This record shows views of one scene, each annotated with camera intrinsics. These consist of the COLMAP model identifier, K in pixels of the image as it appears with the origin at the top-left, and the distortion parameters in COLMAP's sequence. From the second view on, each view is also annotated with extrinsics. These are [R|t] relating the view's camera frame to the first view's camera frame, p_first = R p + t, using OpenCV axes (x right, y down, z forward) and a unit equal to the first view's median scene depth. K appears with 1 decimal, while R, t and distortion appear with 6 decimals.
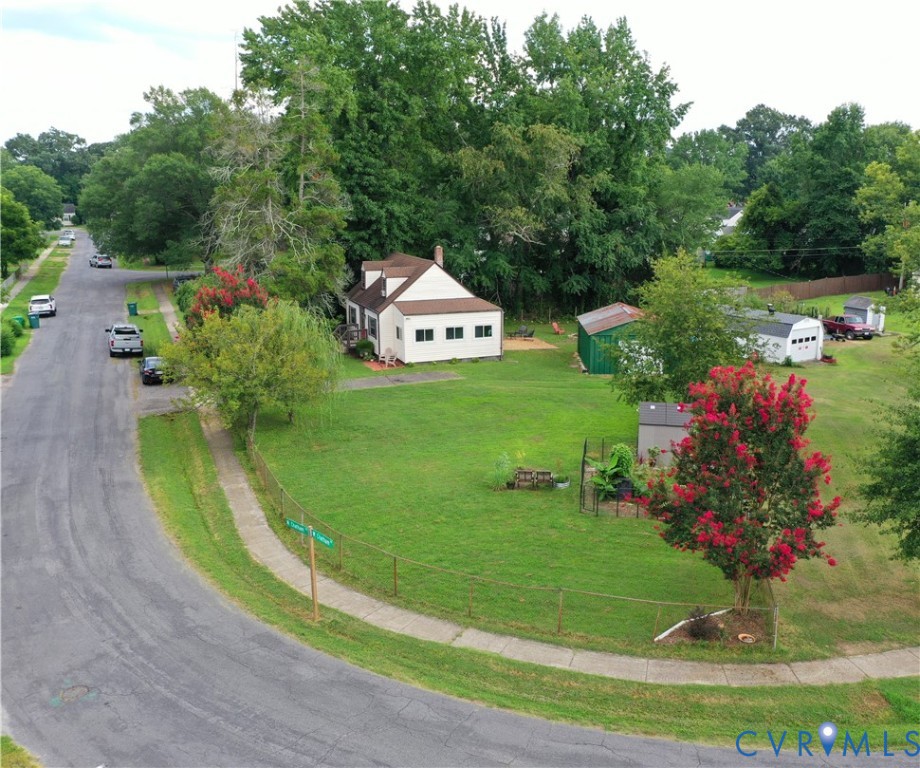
lens RADIAL K [[911.5, 0, 480.5], [0, 911.5, 386.8], [0, 0, 1]] dist [0.007854, 0.003214]
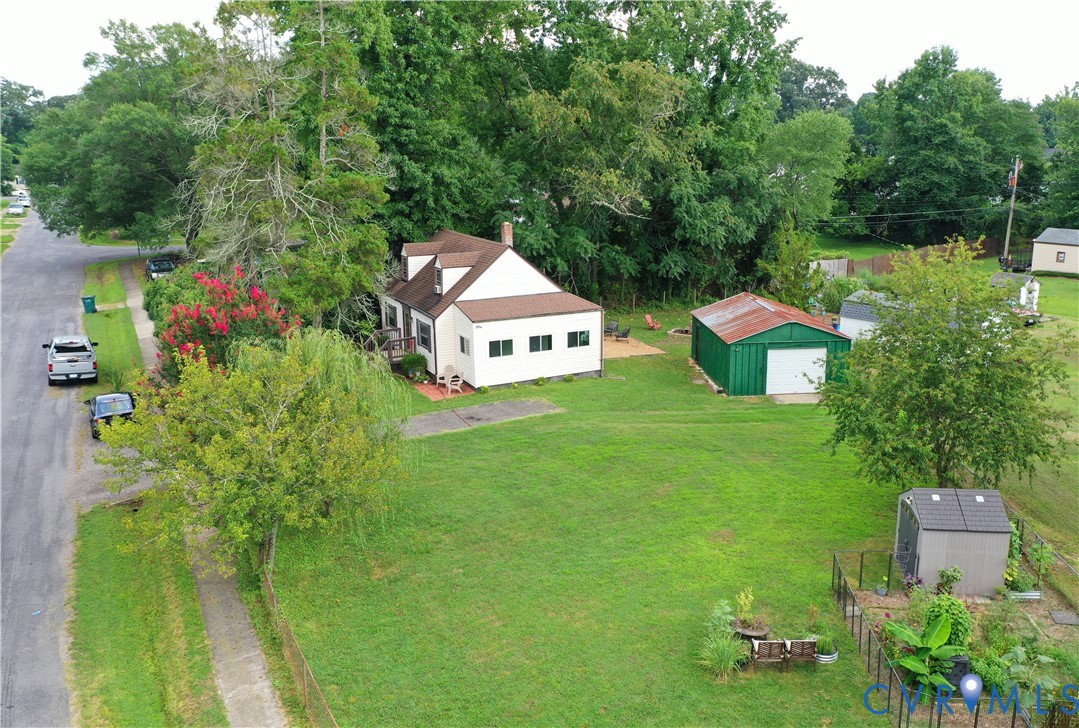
lens RADIAL K [[914.0, 0, 573.8], [0, 914.0, 343.8], [0, 0, 1]] dist [0.009134, 0.001239]
pose [[0.994497, -0.027650, 0.101052, -0.075953], [0.027581, 0.999617, 0.002084, -0.058973], [-0.101071, 0.000715, 0.994879, 0.266632]]
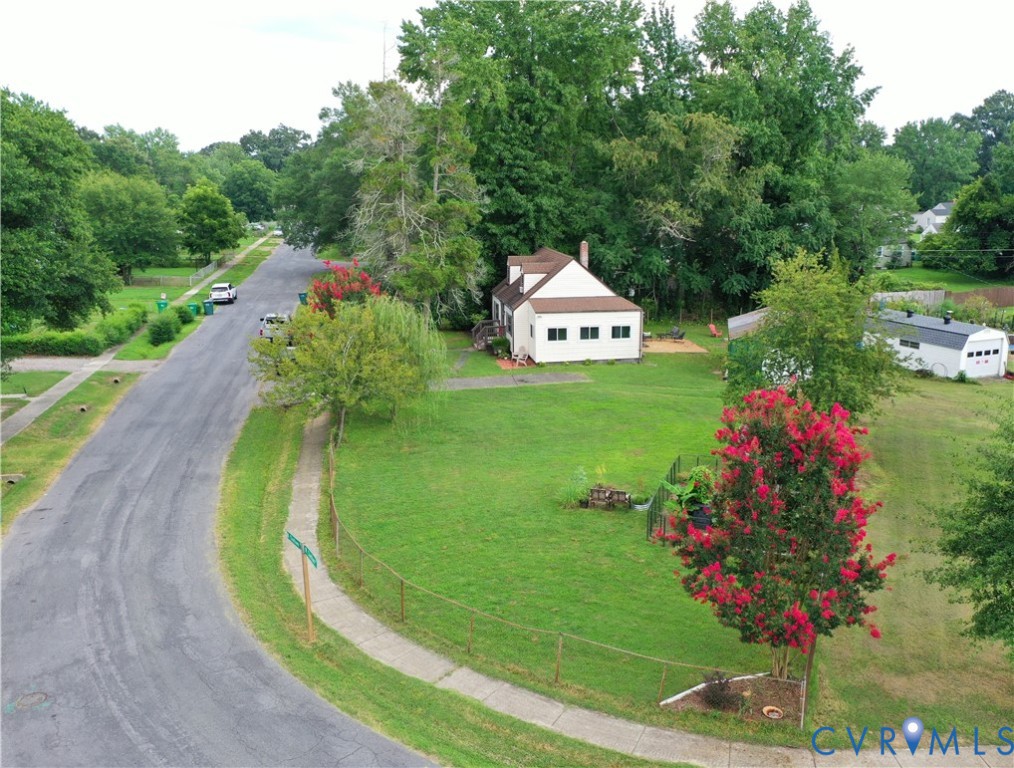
lens RADIAL K [[909.3, 0, 532.4], [0, 909.3, 386.0], [0, 0, 1]] dist [0.005158, 0.001889]
pose [[0.982431, 0.041796, -0.181887, 0.087750], [-0.040599, 0.999122, 0.010298, -0.010864], [0.182158, -0.002732, 0.983265, 0.053514]]
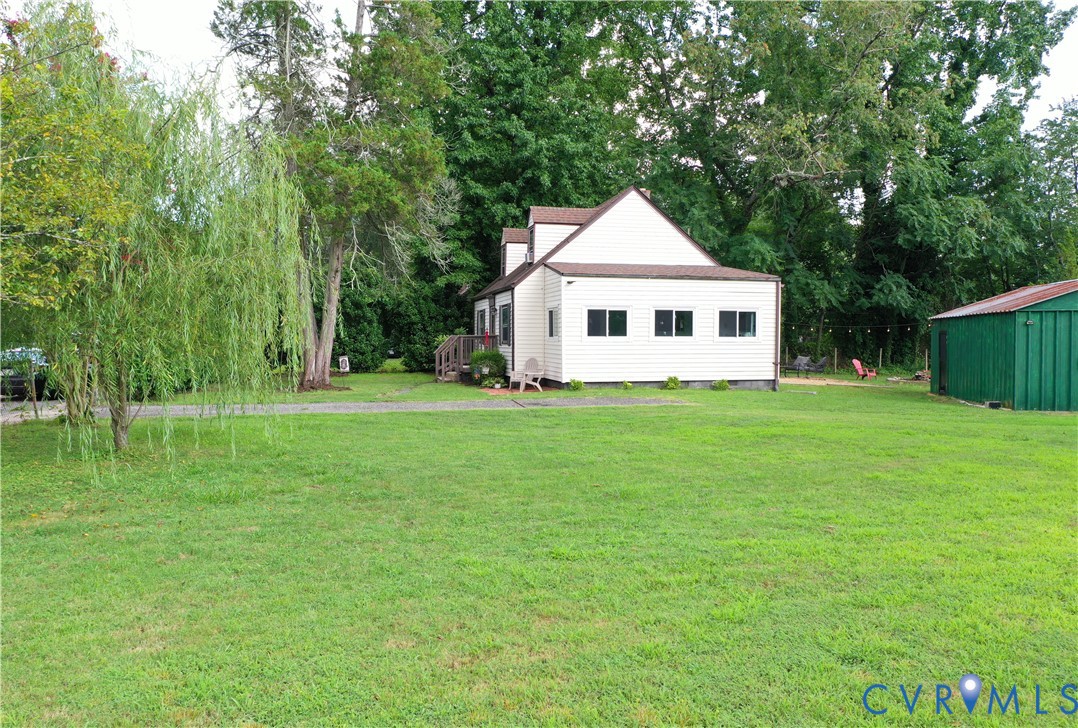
lens RADIAL K [[863.2, 0, 539.0], [0, 863.2, 364.0], [0, 0, 1]] dist [-0.002207, 0.002431]
pose [[0.985912, 0.009712, -0.166981, -0.022604], [-0.042094, 0.980589, -0.191502, 0.046166], [0.161880, 0.195833, 0.967184, 0.573847]]
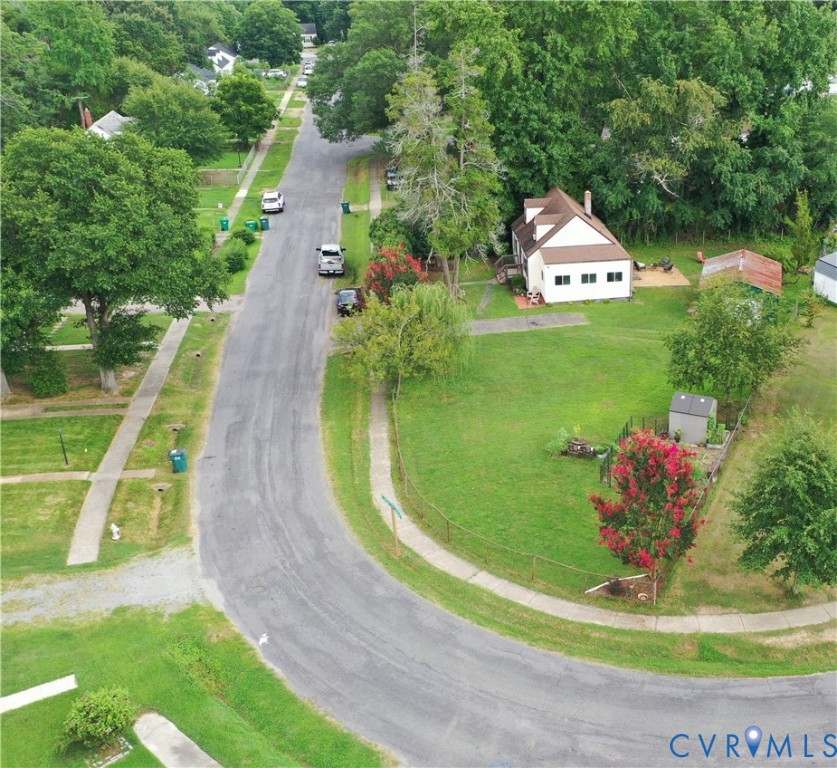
lens RADIAL K [[1002.8, 0, 567.4], [0, 1002.8, 378.6], [0, 0, 1]] dist [-0.002371, 0.017342]
pose [[0.981007, 0.072777, -0.179802, 0.186187], [-0.036220, 0.979372, 0.198795, -0.187970], [0.190561, -0.188506, 0.963406, -0.278858]]
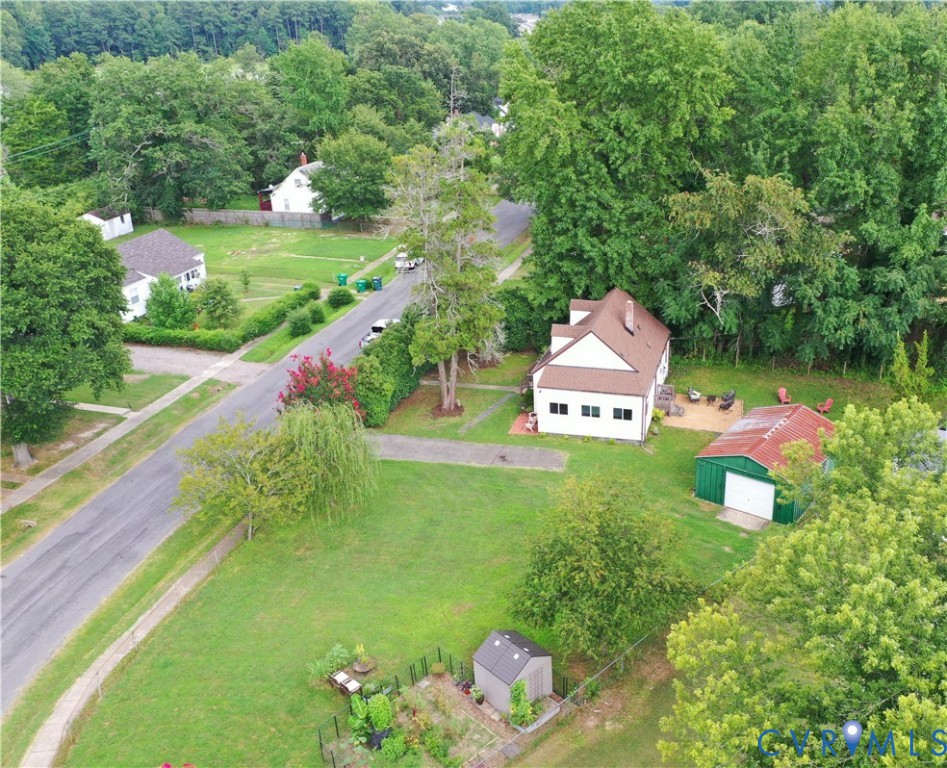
lens RADIAL K [[903.6, 0, 575.2], [0, 903.6, 384.8], [0, 0, 1]] dist [0.006451, 0.002657]
pose [[0.828775, 0.215798, -0.516298, 0.440426], [-0.116227, 0.968912, 0.218406, -0.290168], [0.547379, -0.121002, 0.828091, 0.206636]]
